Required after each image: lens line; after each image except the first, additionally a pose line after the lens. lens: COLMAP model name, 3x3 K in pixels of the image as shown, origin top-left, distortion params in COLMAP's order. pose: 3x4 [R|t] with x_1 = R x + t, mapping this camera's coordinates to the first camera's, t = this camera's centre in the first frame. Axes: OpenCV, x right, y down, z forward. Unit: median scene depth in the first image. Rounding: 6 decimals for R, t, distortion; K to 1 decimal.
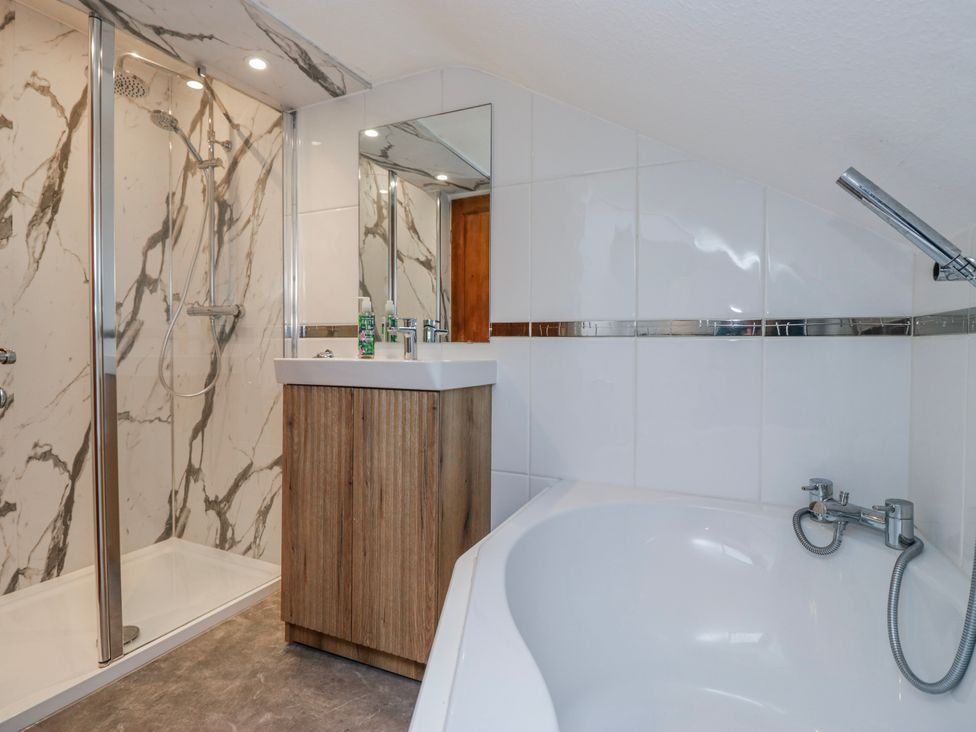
lens RADIAL K [[510.7, 0, 490.6], [0, 510.7, 357.8], [0, 0, 1]] dist [-0.005180, -0.014808]
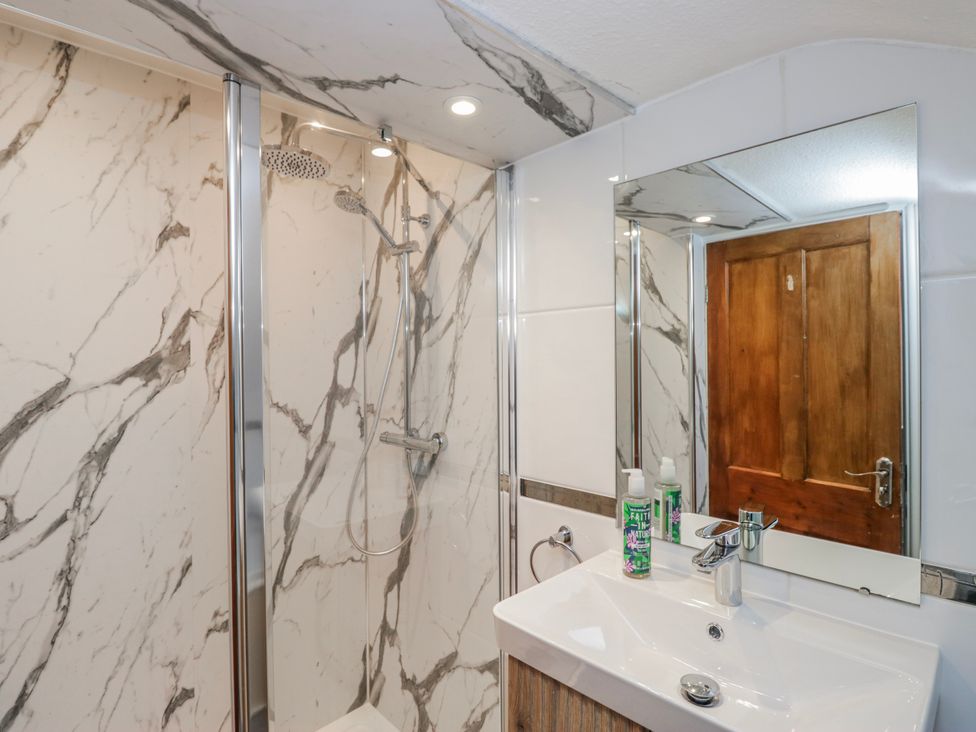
lens RADIAL K [[508.1, 0, 486.2], [0, 508.1, 358.7], [0, 0, 1]] dist [-0.020390, -0.001107]
pose [[0.931886, -0.011308, -0.362575, -0.161976], [0.003887, 0.999768, -0.021190, -0.197424], [0.362730, 0.018337, 0.931714, 0.334189]]
